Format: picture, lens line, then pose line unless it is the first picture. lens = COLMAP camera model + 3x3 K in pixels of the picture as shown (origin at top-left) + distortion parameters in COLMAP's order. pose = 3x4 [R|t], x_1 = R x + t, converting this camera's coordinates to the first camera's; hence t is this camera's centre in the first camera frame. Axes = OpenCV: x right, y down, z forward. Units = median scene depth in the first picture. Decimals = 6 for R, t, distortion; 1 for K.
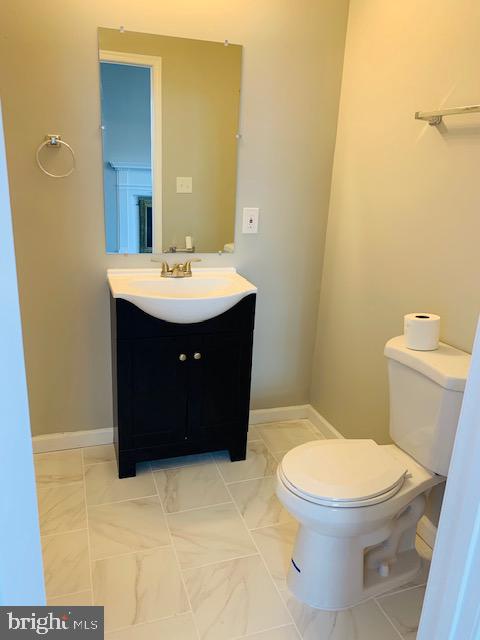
lens RADIAL K [[490.4, 0, 239.1], [0, 490.4, 317.9], [0, 0, 1]] dist [0.044910, -0.091209]
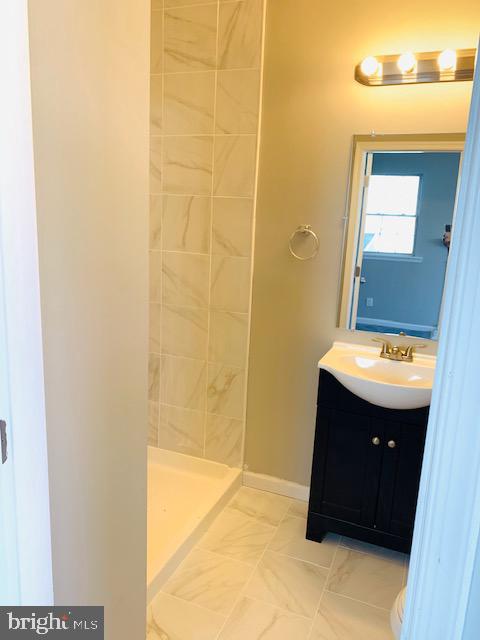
lens RADIAL K [[490.4, 0, 239.1], [0, 490.4, 317.9], [0, 0, 1]] dist [0.044910, -0.091209]
pose [[0.744043, 0.120079, -0.657253, 0.290889], [-0.203897, 0.977599, -0.052216, -0.050969], [0.636260, 0.172863, 0.751859, 0.036980]]
